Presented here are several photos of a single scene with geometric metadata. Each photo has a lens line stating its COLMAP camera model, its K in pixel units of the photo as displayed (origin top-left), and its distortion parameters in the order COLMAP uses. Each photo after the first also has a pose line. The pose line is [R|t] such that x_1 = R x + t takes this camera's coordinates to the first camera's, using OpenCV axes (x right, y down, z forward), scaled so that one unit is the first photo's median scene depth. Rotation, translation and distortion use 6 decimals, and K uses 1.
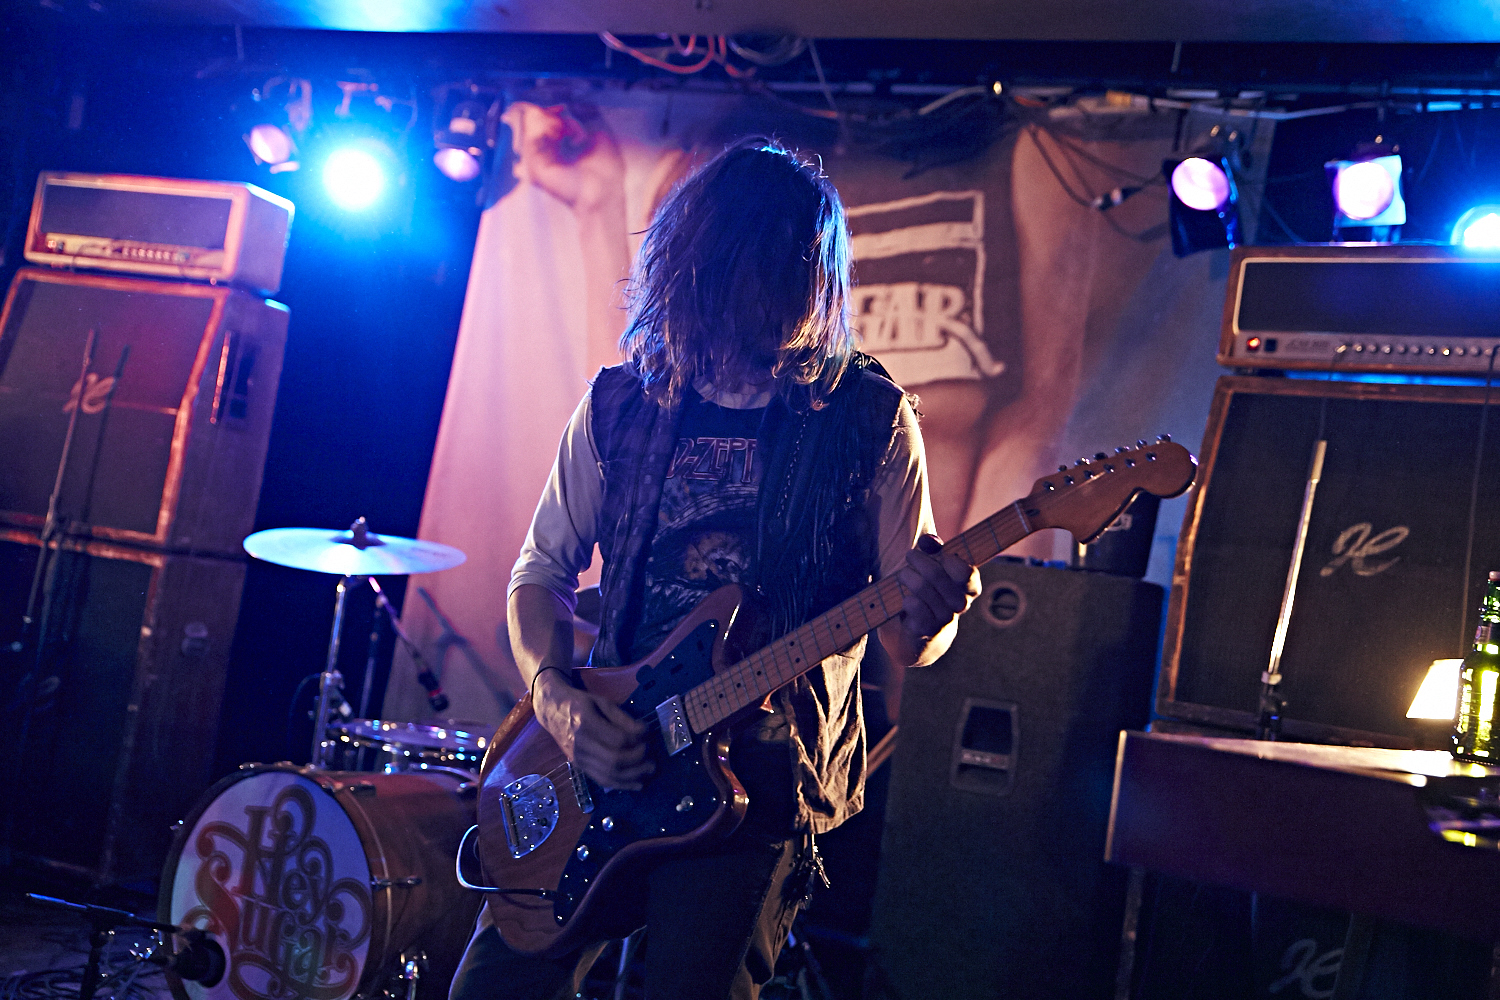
lens RADIAL K [[1851.9, 0, 741.5], [0, 1851.9, 479.4], [0, 0, 1]] dist [0.064227, 0.000000]
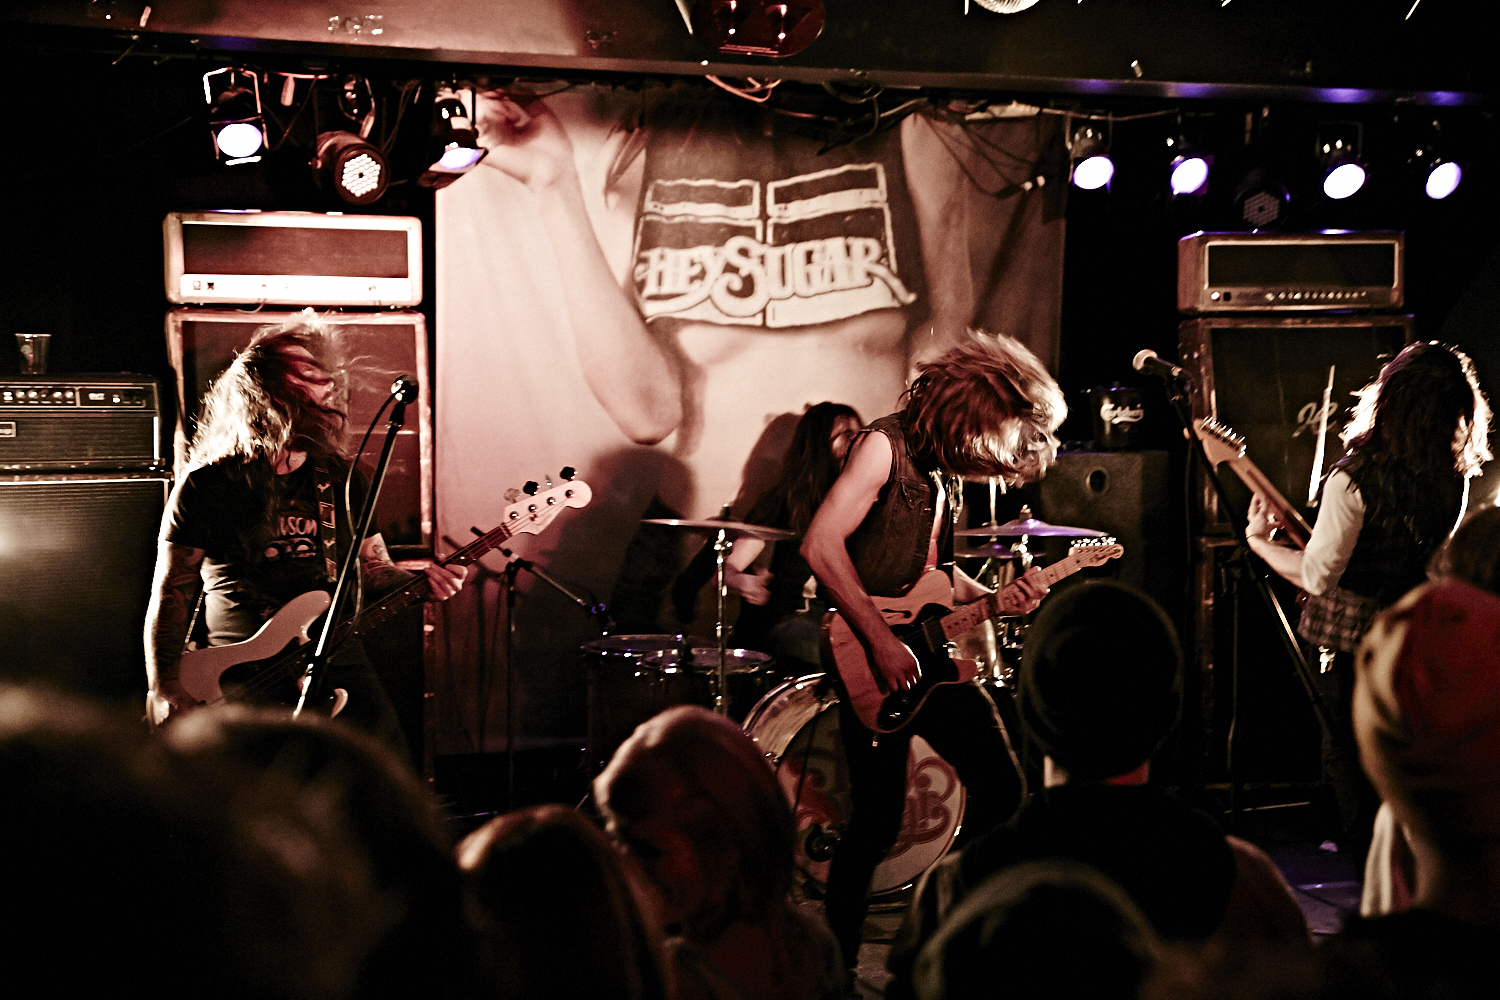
lens RADIAL K [[2095.1, 0, 748.5], [0, 2095.1, 500.3], [0, 0, 1]] dist [0.112270, 0.000000]
pose [[0.737451, -0.191048, 0.647817, -1.031802], [0.071817, 0.975902, 0.206050, -0.254565], [-0.671572, -0.105428, 0.733400, -0.067872]]
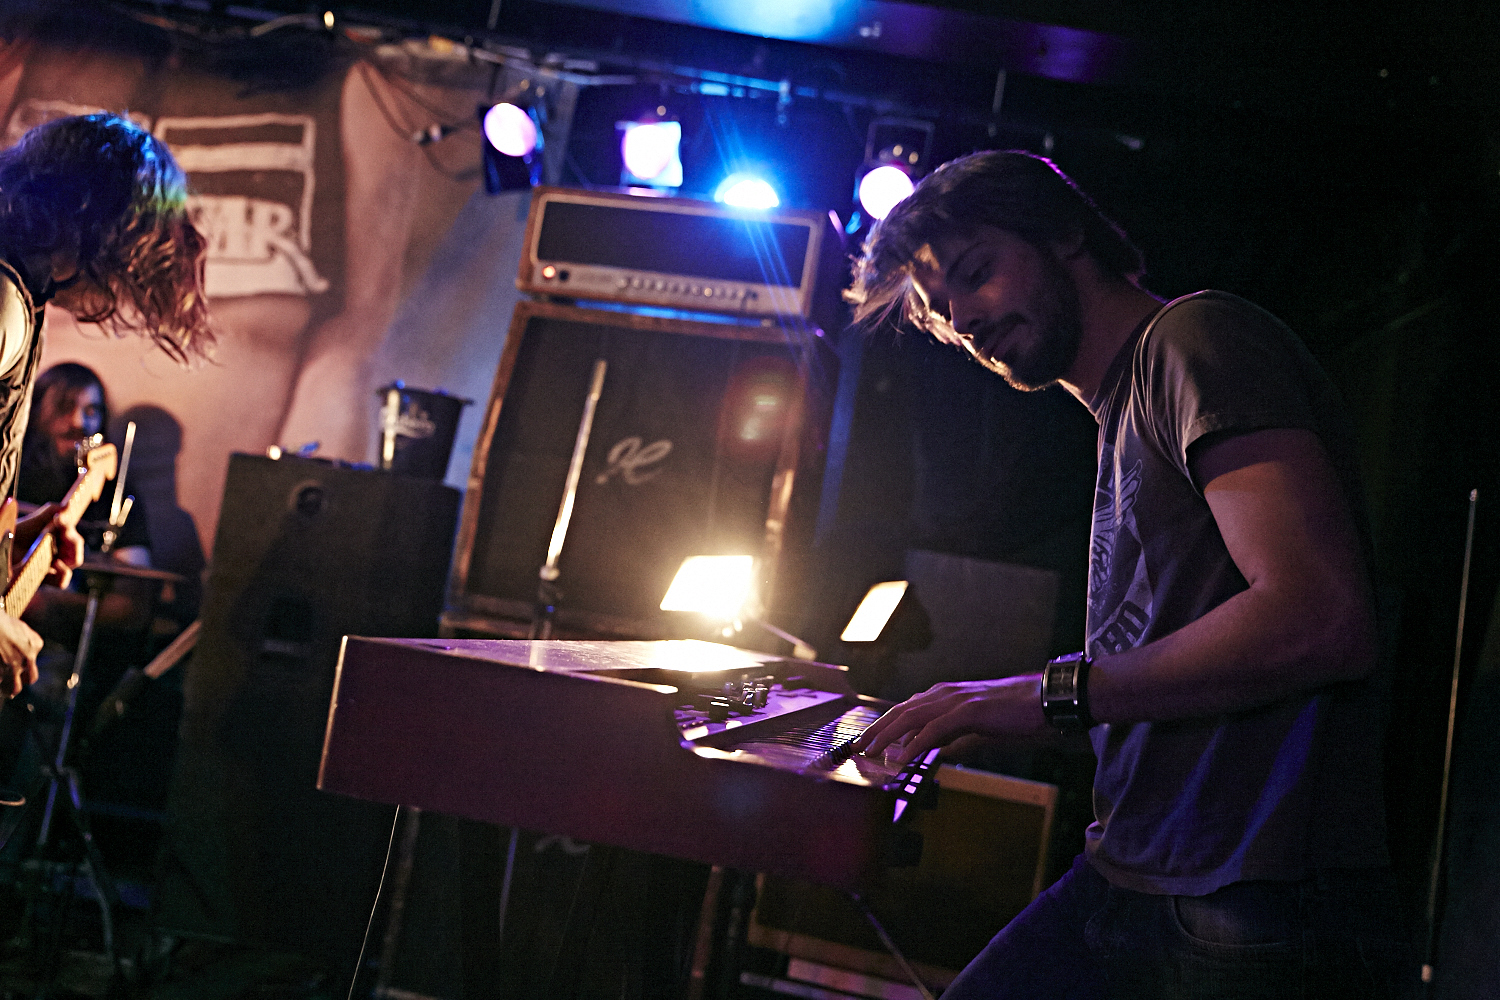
lens RADIAL K [[1505.0, 0, 747.3], [0, 1505.0, 490.0], [0, 0, 1]] dist [0.015942, 0.000000]
pose [[0.922791, 0.028436, 0.384249, 0.035237], [-0.048393, 0.997929, 0.042366, 0.010319], [-0.382249, -0.057690, 0.922257, 0.098069]]
